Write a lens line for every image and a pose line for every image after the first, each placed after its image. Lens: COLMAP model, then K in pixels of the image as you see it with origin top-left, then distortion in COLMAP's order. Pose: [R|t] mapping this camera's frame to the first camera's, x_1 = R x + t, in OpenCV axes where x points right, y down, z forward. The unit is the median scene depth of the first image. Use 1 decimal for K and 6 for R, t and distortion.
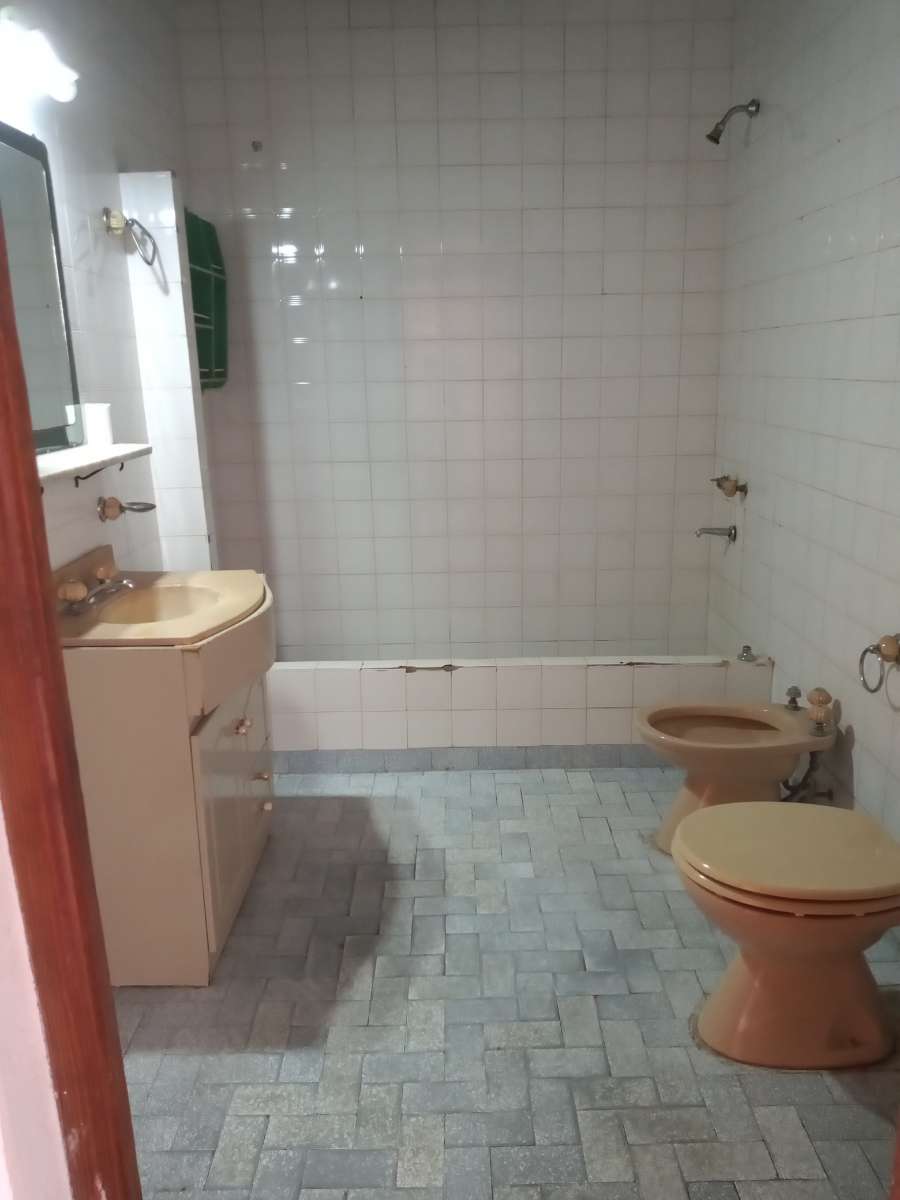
lens RADIAL K [[920.6, 0, 446.1], [0, 920.6, 609.4], [0, 0, 1]] dist [0.047277, -0.007291]
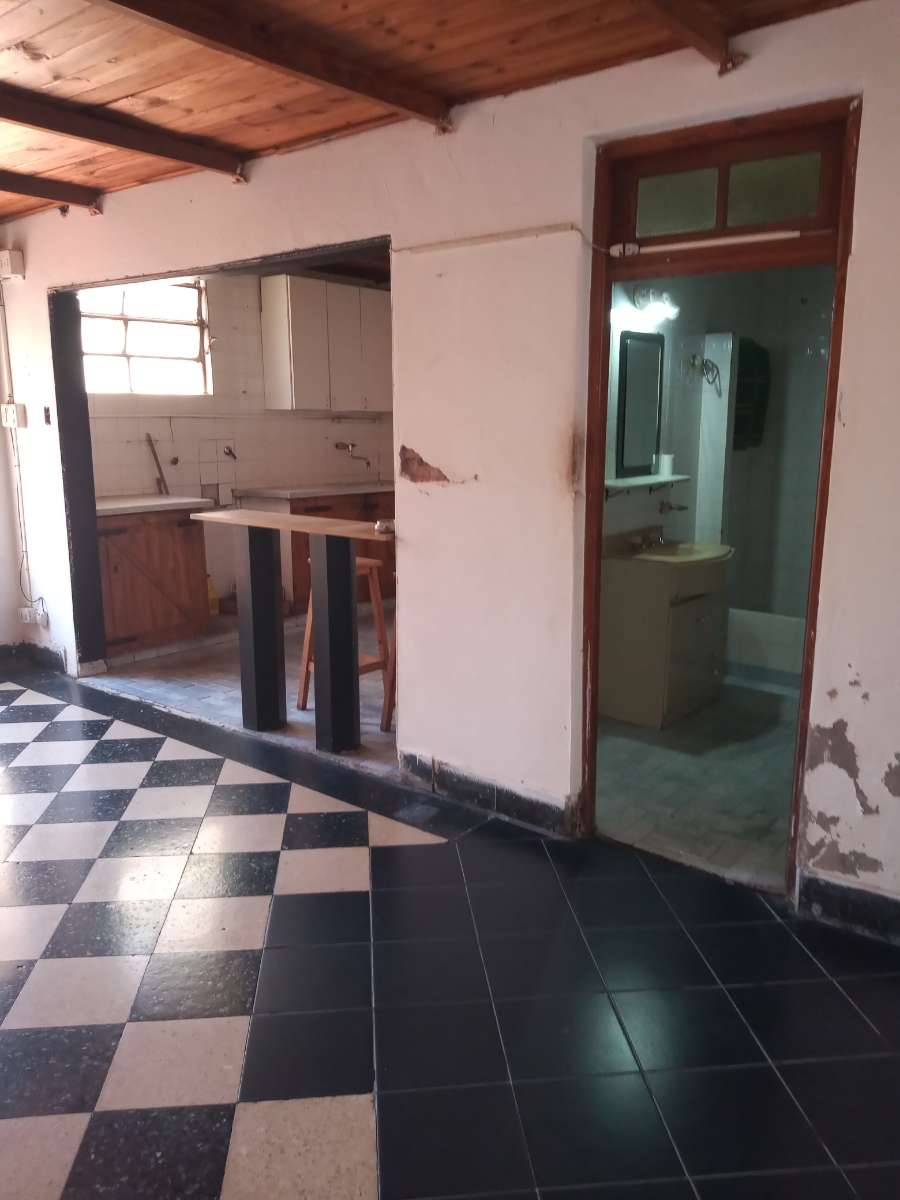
lens RADIAL K [[920.6, 0, 446.1], [0, 920.6, 609.4], [0, 0, 1]] dist [0.047277, -0.007291]
pose [[0.783247, 0.146663, -0.604164, 0.479153], [-0.178277, 0.983950, 0.007736, 0.168940], [0.595601, 0.101650, 0.796823, -0.796890]]
